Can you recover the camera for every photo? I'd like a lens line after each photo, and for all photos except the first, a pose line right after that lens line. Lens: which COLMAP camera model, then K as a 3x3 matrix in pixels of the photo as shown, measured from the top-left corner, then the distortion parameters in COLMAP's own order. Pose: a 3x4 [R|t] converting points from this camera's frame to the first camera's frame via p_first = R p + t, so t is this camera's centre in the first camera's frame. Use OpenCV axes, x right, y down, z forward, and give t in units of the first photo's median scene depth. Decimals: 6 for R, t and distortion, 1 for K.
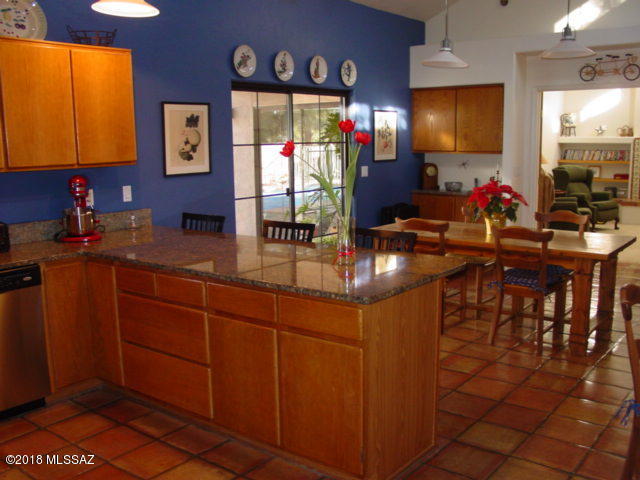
lens RADIAL K [[634.9, 0, 320.8], [0, 634.9, 250.3], [0, 0, 1]] dist [-0.218759, 0.249785]
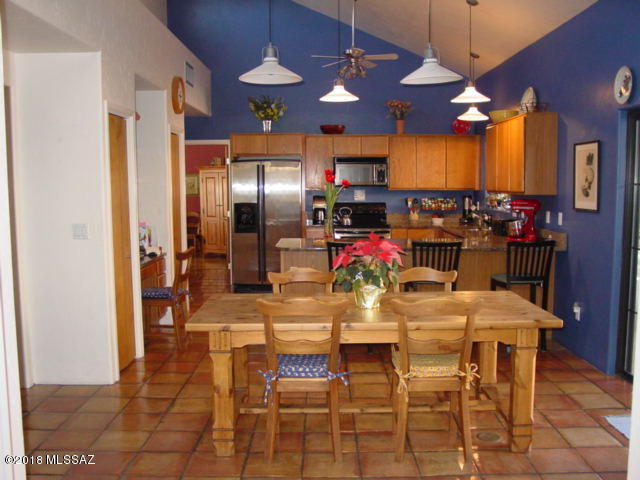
lens RADIAL K [[634.9, 0, 320.8], [0, 634.9, 250.3], [0, 0, 1]] dist [-0.218759, 0.249785]
pose [[-0.788518, 0.084705, -0.609151, 0.777180], [-0.086889, 0.965192, 0.246688, -0.273215], [0.608843, 0.247446, -0.753711, 1.531409]]
